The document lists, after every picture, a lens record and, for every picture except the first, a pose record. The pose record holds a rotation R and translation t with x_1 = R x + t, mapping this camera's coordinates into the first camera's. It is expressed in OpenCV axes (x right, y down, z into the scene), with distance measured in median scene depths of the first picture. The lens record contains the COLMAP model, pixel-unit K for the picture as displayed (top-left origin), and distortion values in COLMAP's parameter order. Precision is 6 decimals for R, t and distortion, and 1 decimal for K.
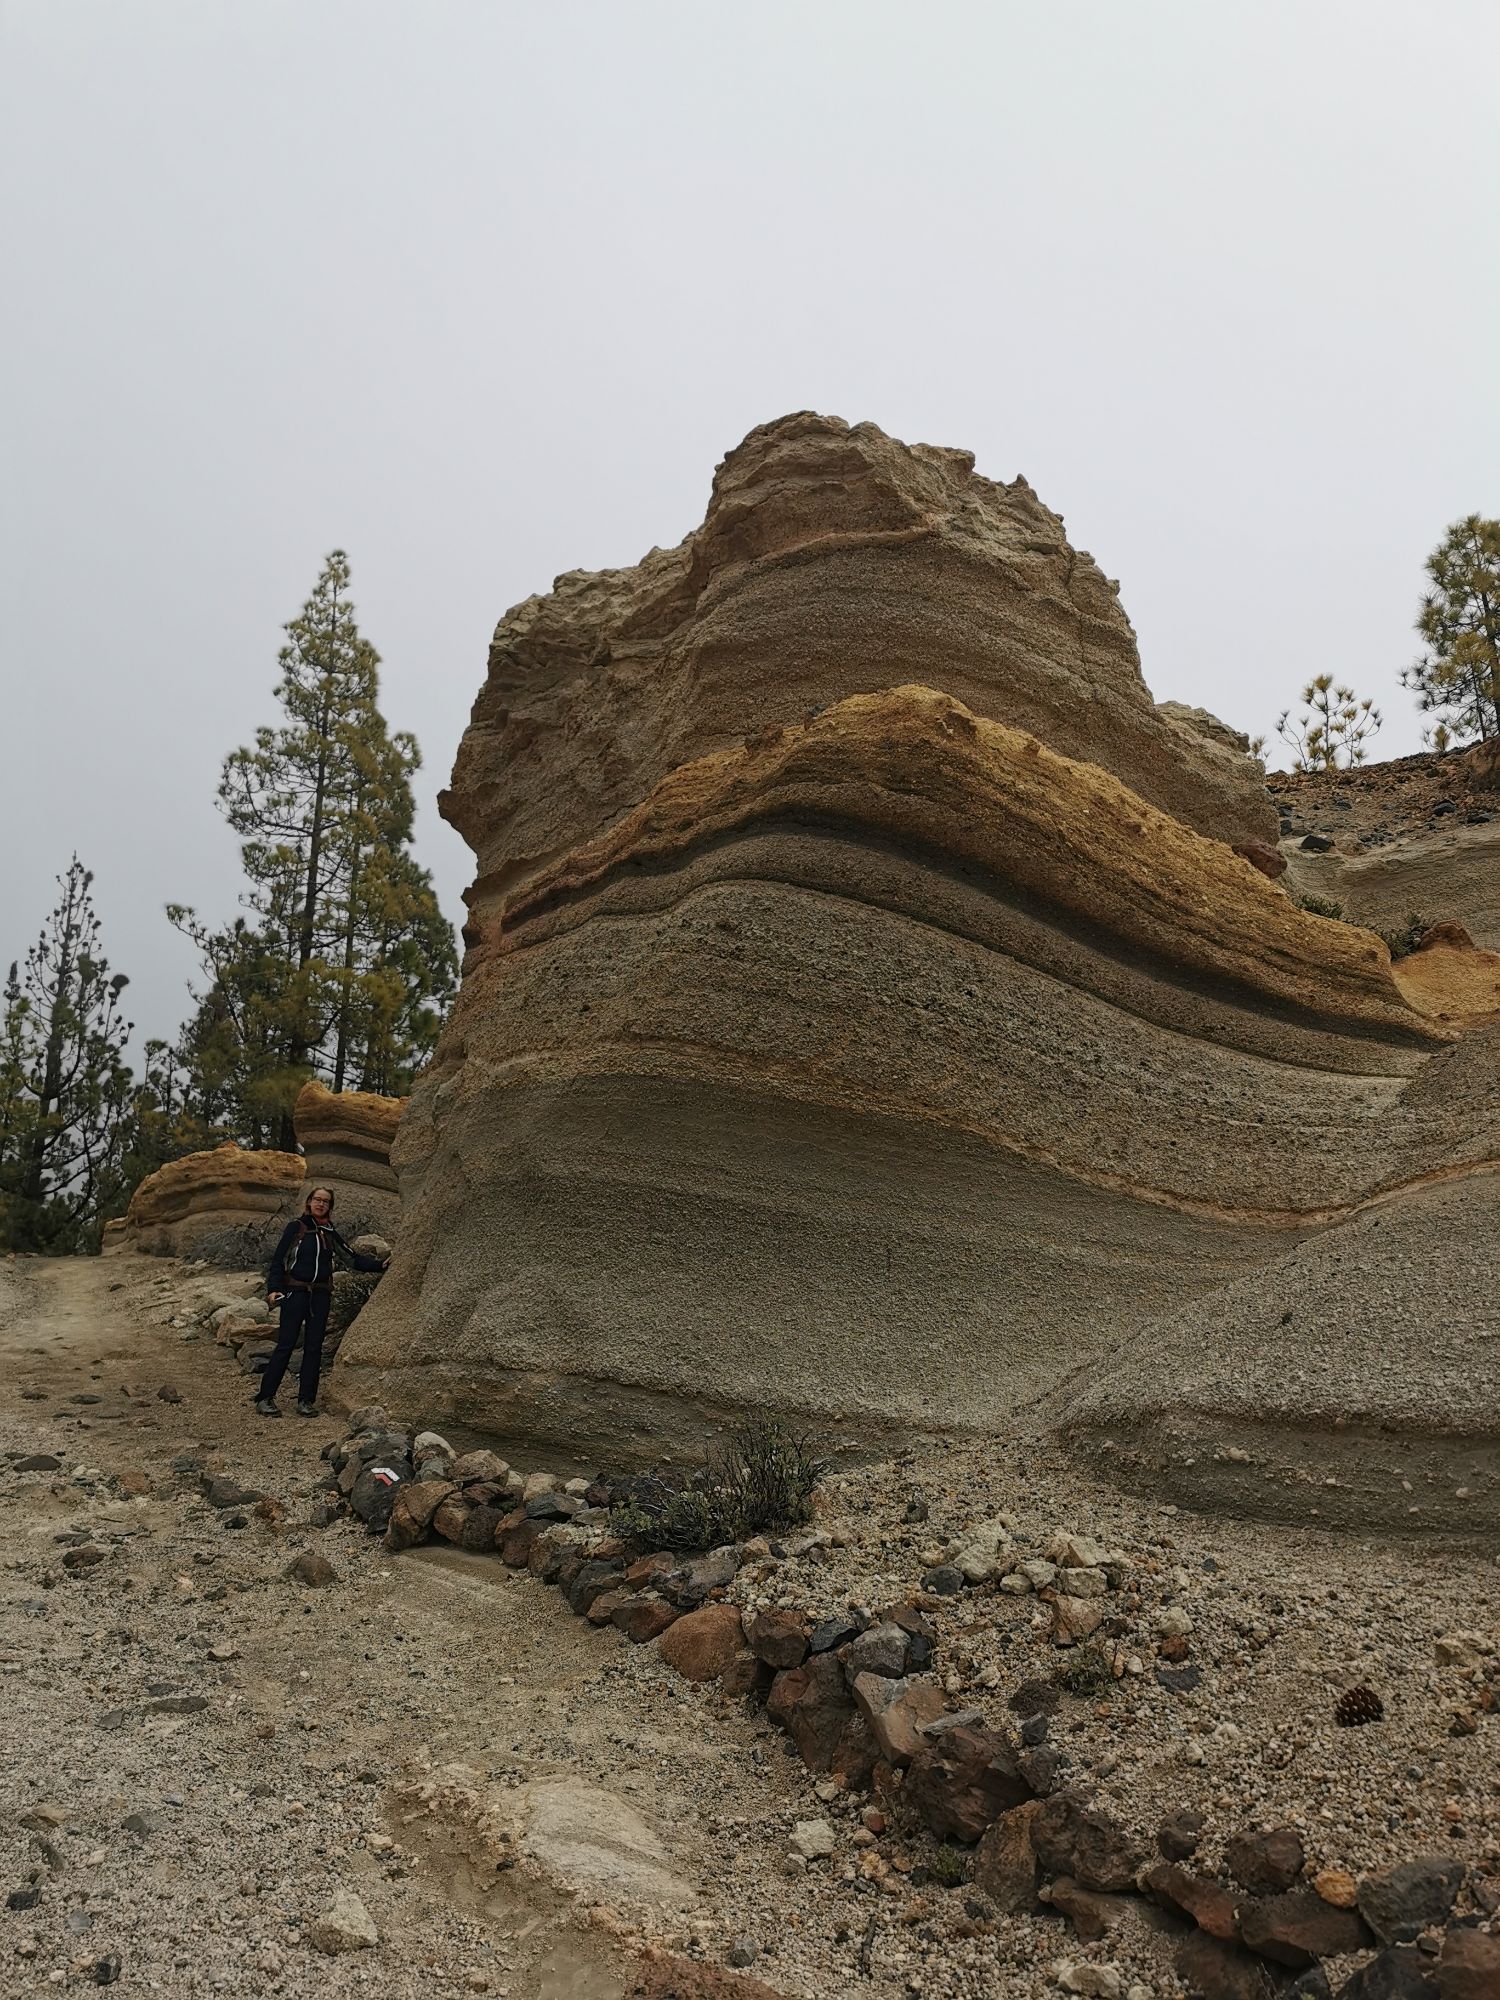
lens RADIAL K [[1433.9, 0, 750.0], [0, 1433.9, 1000.0], [0, 0, 1]] dist [0.029469, -0.000431]
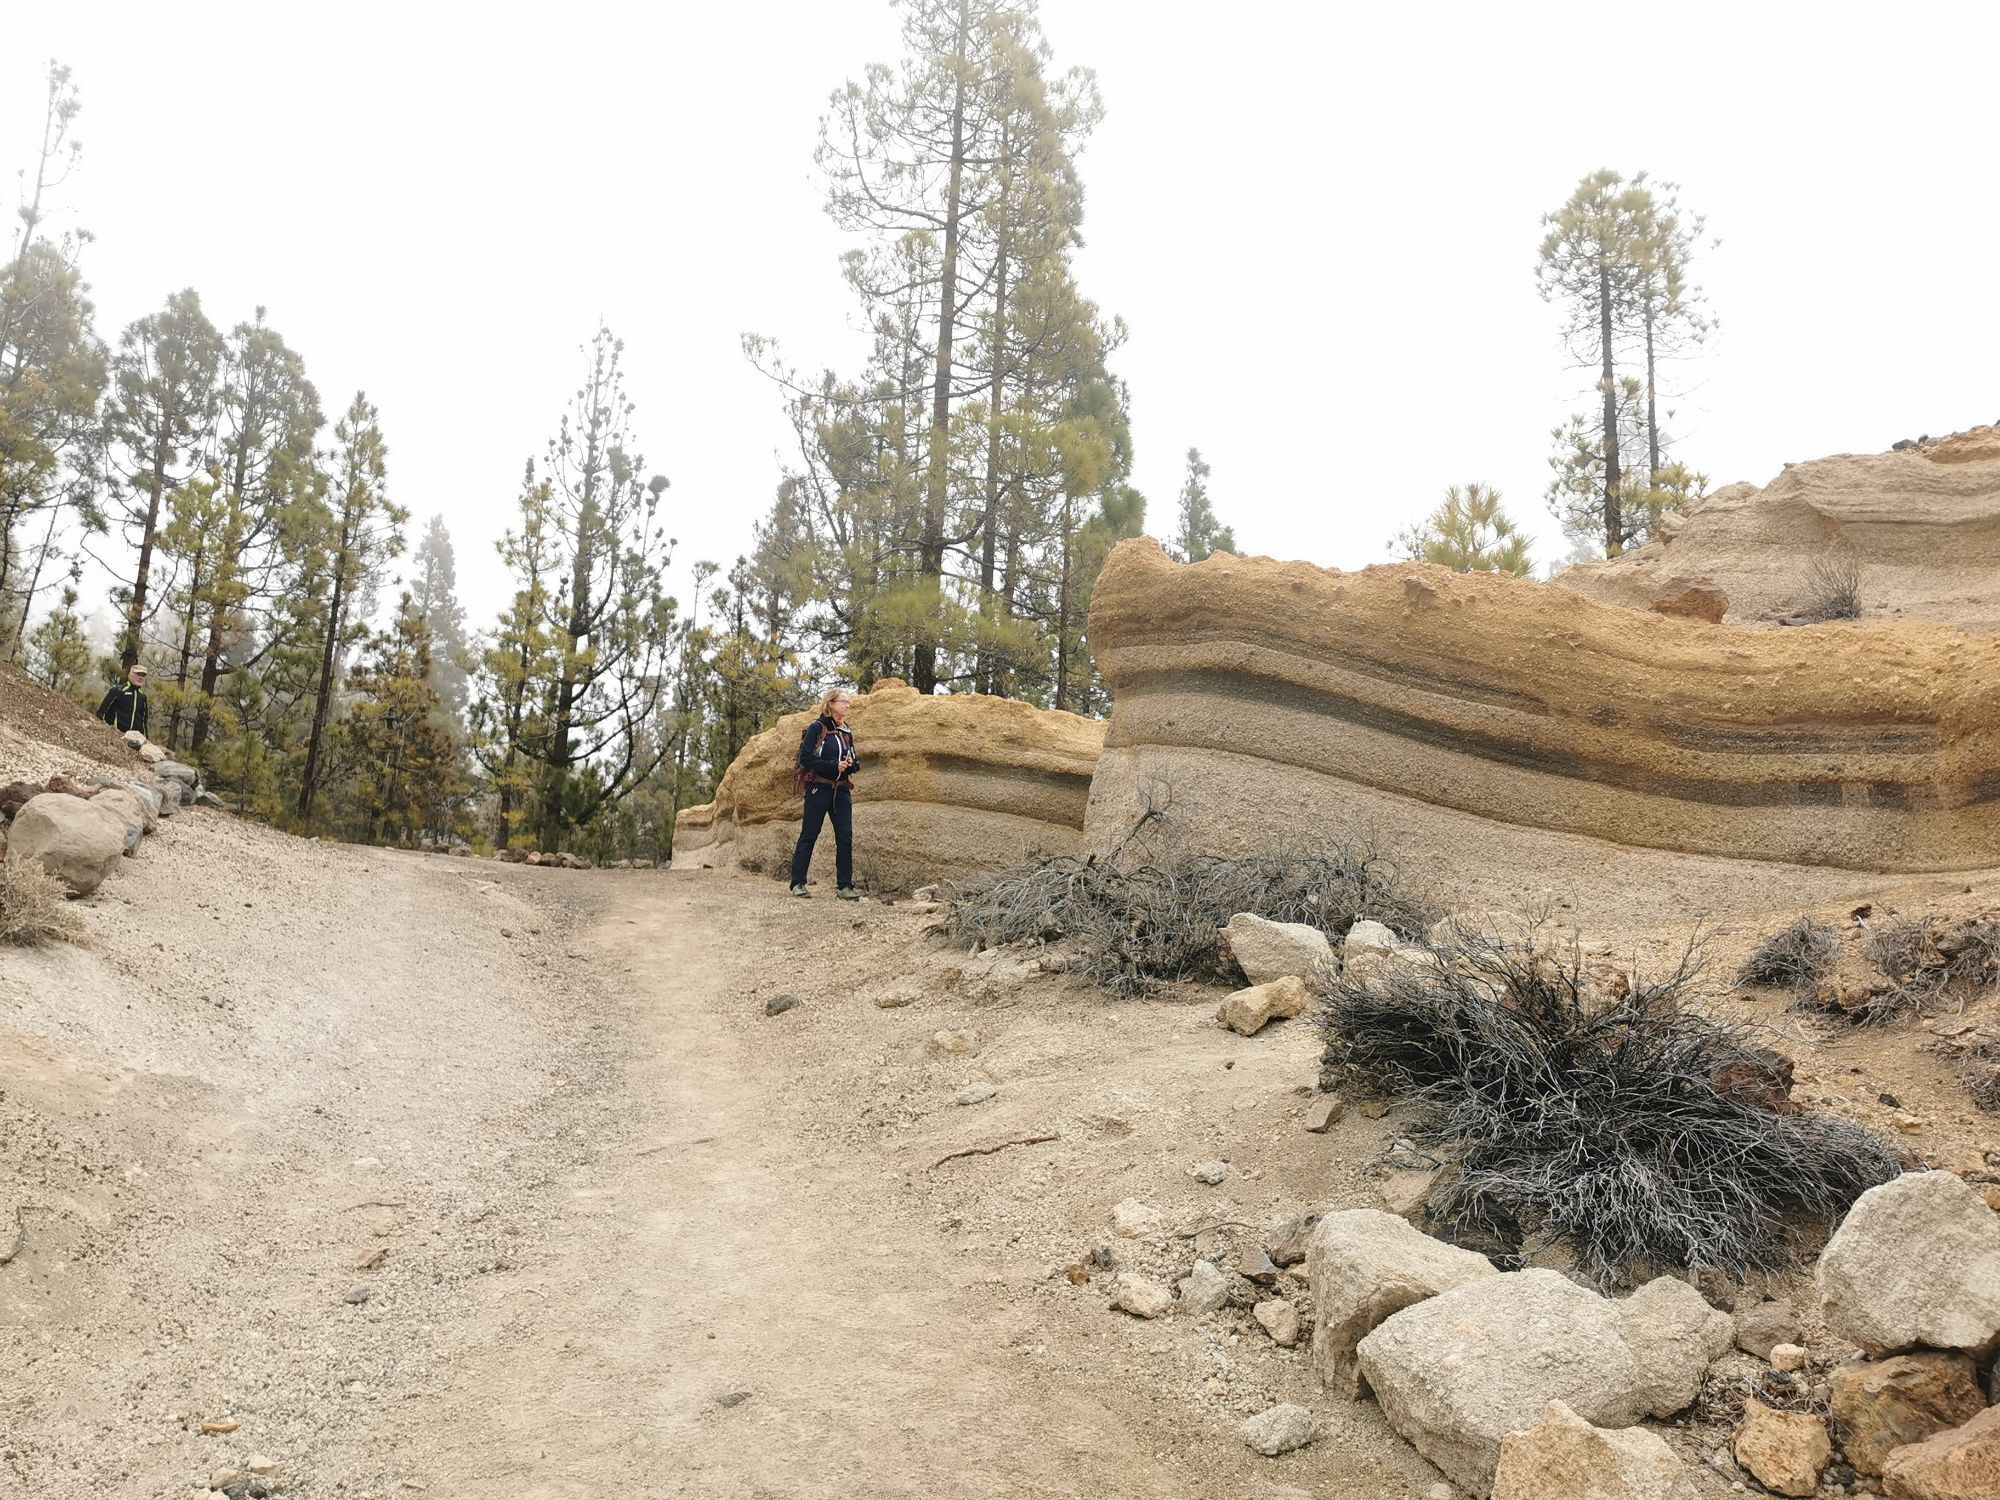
lens RADIAL K [[1574.8, 0, 1007.4], [0, 1574.8, 682.6], [0, 0, 1]] dist [-0.002210, -0.006122]
pose [[0.984050, 0.016431, -0.177131, -0.116173], [-0.002996, 0.997115, 0.075851, 0.029712], [0.177866, -0.074110, 0.981260, 0.227565]]
